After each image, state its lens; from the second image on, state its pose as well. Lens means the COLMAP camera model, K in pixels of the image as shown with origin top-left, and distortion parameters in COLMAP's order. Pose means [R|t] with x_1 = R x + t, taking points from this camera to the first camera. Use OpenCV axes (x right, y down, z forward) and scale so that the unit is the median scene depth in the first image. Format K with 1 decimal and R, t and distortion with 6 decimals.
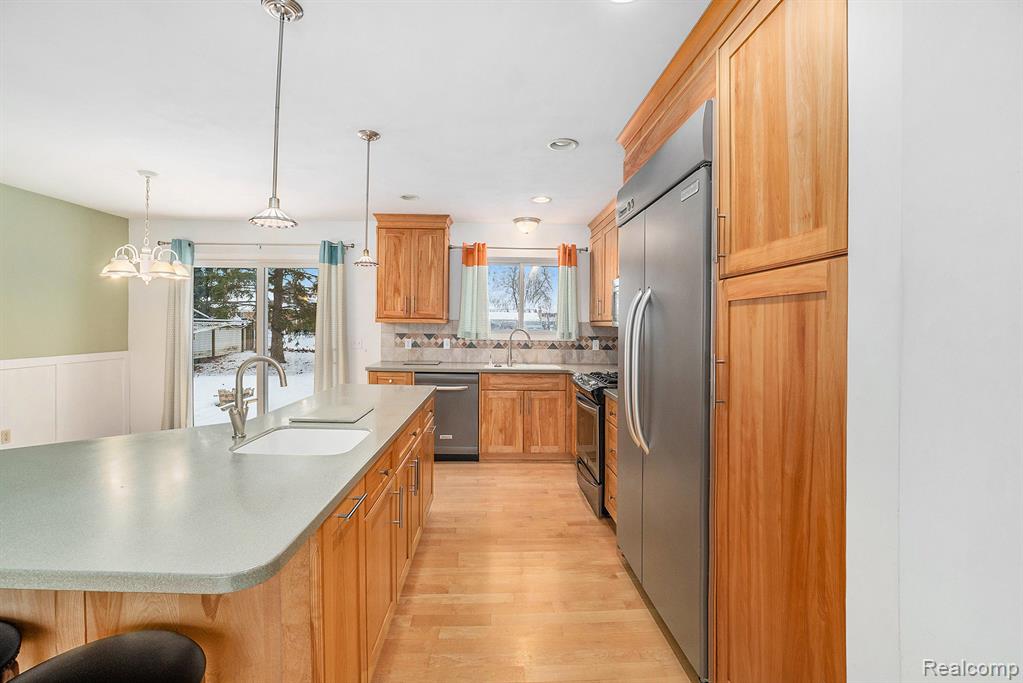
lens RADIAL K [[456.0, 0, 510.2], [0, 456.0, 328.5], [0, 0, 1]] dist [-0.056225, 0.009569]
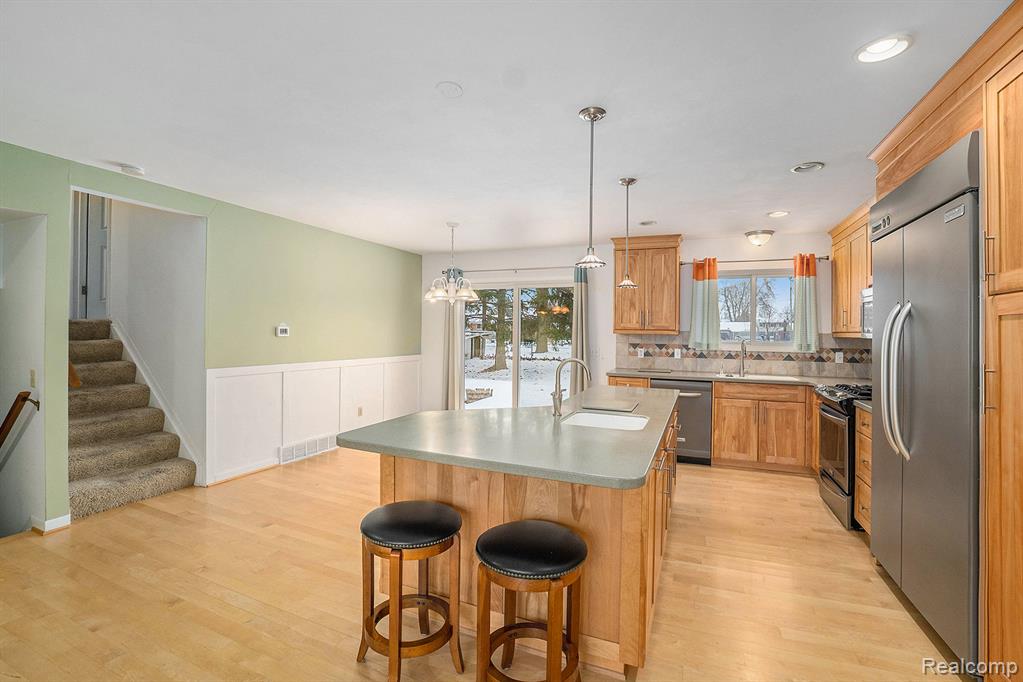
lens RADIAL K [[456.0, 0, 514.0], [0, 456.0, 330.3], [0, 0, 1]] dist [-0.056225, 0.009569]
pose [[0.908896, -0.002375, -0.417015, -0.048336], [-0.005580, 0.999825, -0.017856, -0.000093], [0.416984, 0.018556, 0.908724, -0.142237]]
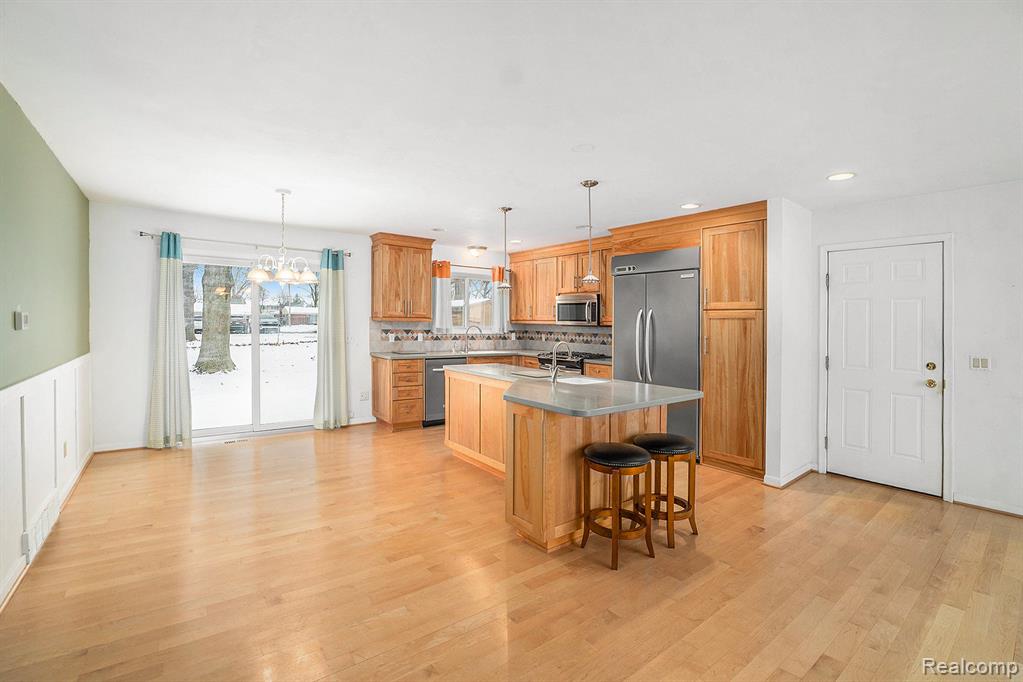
lens RADIAL K [[456.0, 0, 516.5], [0, 456.0, 322.6], [0, 0, 1]] dist [-0.056225, 0.009569]
pose [[0.810196, -0.000065, 0.586159, -0.730916], [-0.001065, 0.999998, 0.001584, -0.011373], [-0.586158, -0.001907, 0.810194, -0.213175]]
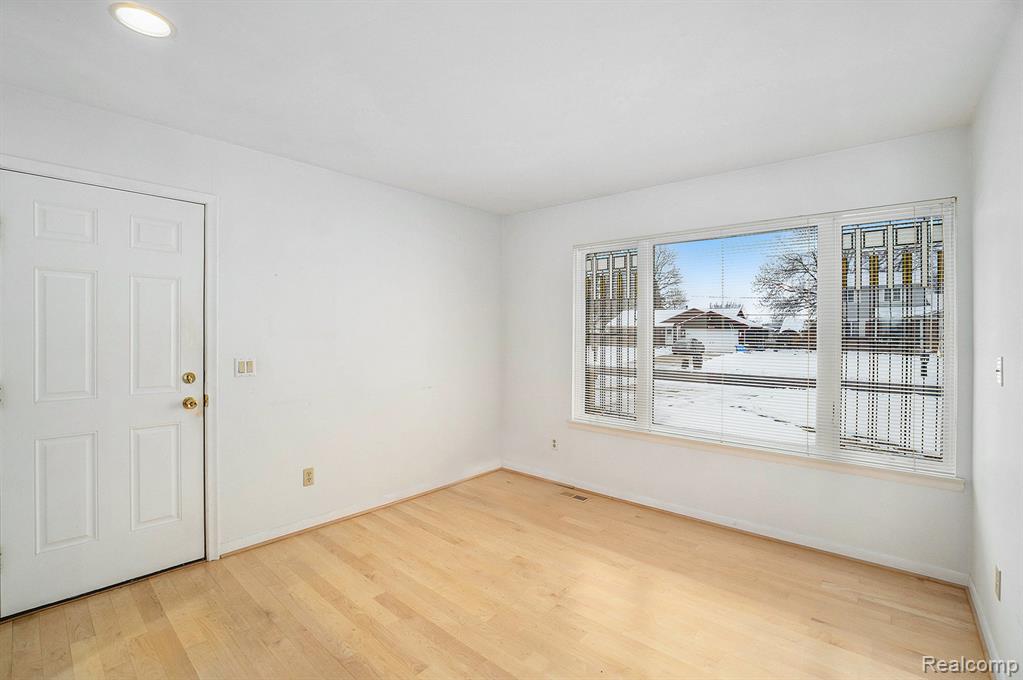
lens RADIAL K [[456.0, 0, 496.2], [0, 456.0, 310.5], [0, 0, 1]] dist [-0.056225, 0.009569]
pose [[-0.708439, 0.006605, 0.705741, -0.340240], [-0.015353, 0.999575, -0.024766, -0.009174], [-0.705605, -0.028381, -0.708037, 0.102863]]
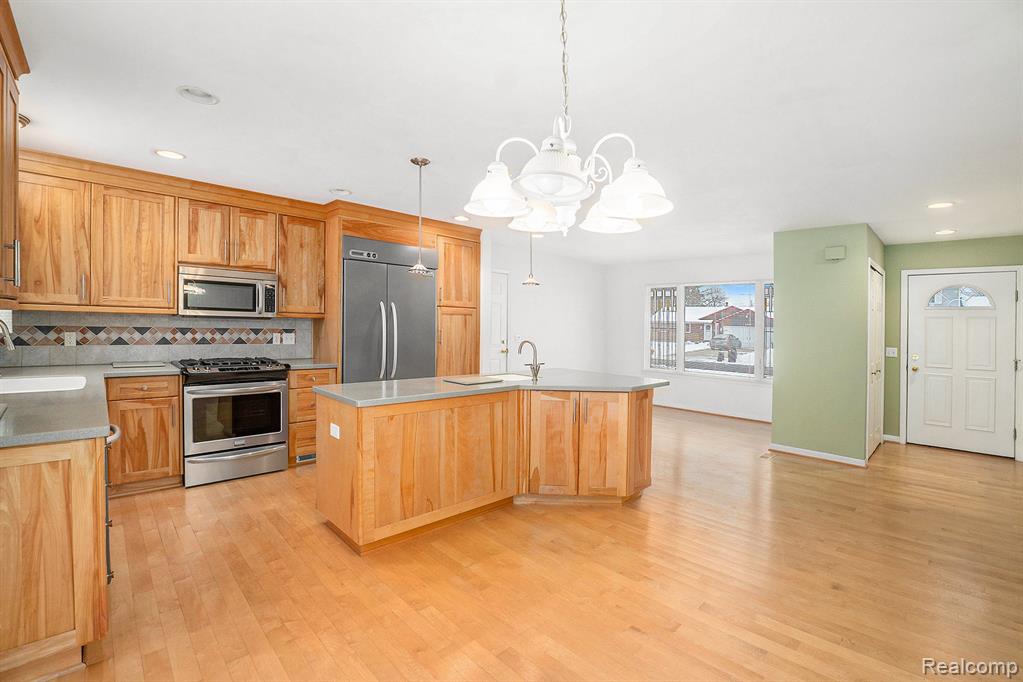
lens RADIAL K [[456.0, 0, 504.1], [0, 456.0, 319.6], [0, 0, 1]] dist [-0.056225, 0.009569]
pose [[-0.661034, -0.029912, 0.749759, -0.788444], [-0.031049, 0.999440, 0.012498, -0.023357], [-0.749713, -0.015017, -0.661593, 0.947583]]
